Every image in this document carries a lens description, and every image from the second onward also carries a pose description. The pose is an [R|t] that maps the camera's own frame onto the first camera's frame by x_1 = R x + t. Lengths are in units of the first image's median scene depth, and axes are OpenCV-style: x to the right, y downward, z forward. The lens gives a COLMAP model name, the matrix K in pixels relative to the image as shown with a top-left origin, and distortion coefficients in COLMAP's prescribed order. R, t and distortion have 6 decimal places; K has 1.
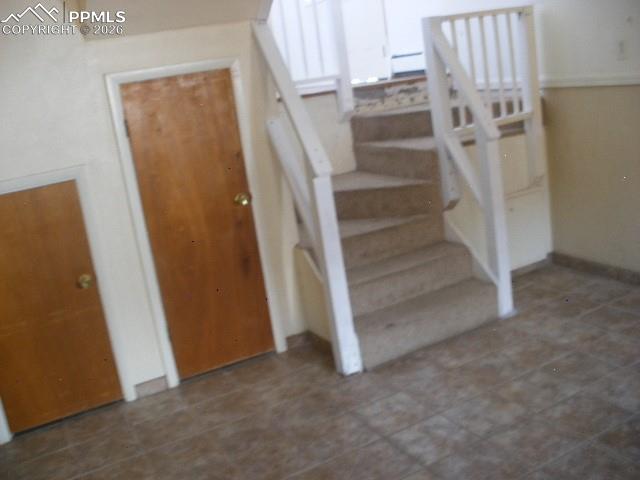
lens RADIAL K [[671.3, 0, 320.0], [0, 671.3, 240.0], [0, 0, 1]] dist [0.008196, -0.638931]
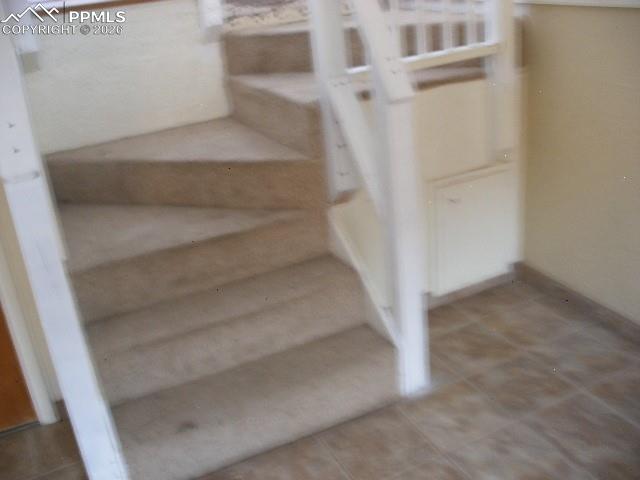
lens RADIAL K [[671.3, 0, 320.0], [0, 671.3, 240.0], [0, 0, 1]] dist [0.008196, -0.638931]
pose [[0.998117, 0.057520, -0.021312, 0.194493], [-0.053772, 0.987635, 0.147260, -0.104051], [0.029519, -0.145837, 0.988868, 0.409639]]
